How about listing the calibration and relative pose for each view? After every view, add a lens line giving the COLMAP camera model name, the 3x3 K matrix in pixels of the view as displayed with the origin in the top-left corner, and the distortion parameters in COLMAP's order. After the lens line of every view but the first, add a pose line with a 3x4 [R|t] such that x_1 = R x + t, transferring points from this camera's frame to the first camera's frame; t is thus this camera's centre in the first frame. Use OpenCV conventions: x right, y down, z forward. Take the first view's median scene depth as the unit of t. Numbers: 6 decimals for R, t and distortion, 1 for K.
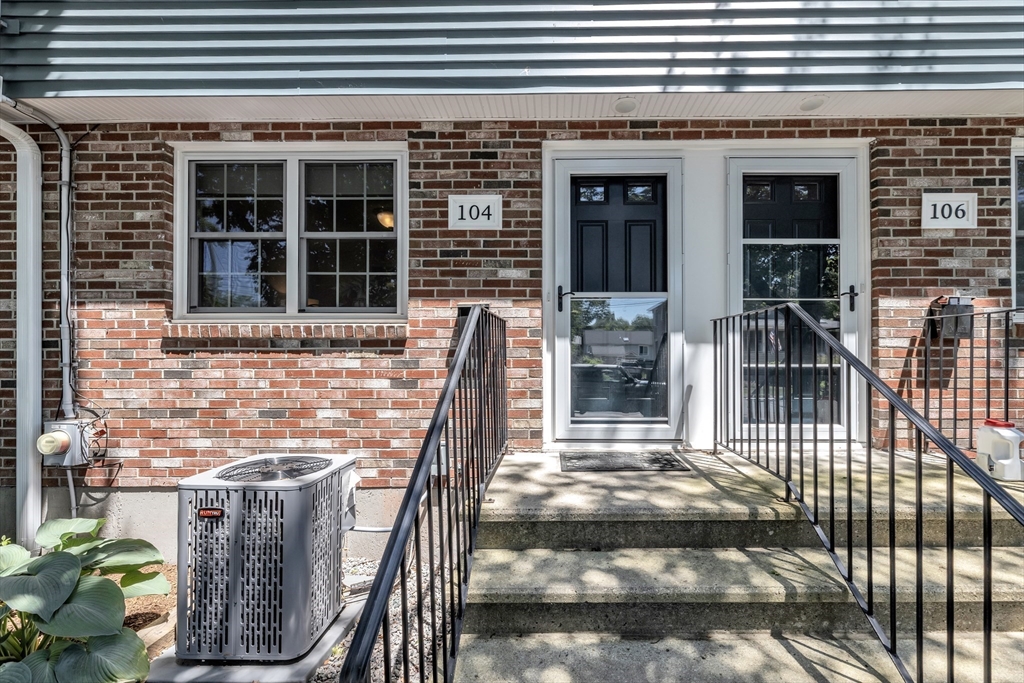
lens RADIAL K [[435.9, 0, 517.1], [0, 435.9, 360.7], [0, 0, 1]] dist [0.000306, 0.000039]
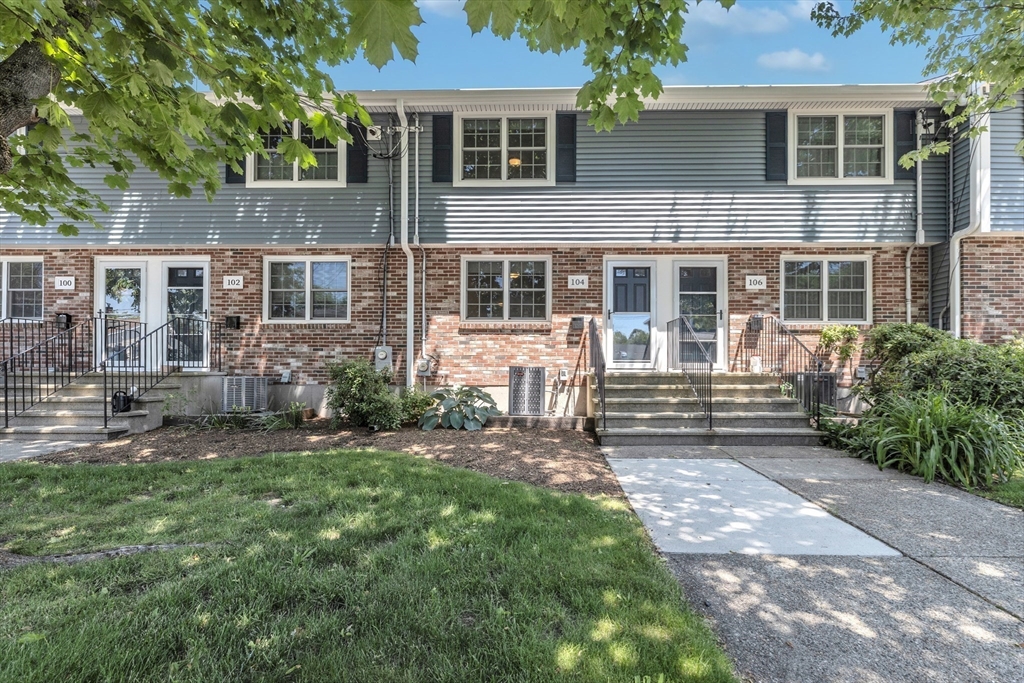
lens RADIAL K [[426.4, 0, 511.9], [0, 426.4, 371.1], [0, 0, 1]] dist [-0.000662, -0.000184]
pose [[0.999953, 0.004983, -0.008308, -0.470994], [-0.005025, 0.999975, -0.005005, 0.217569], [0.008283, 0.005046, 0.999953, -1.592373]]
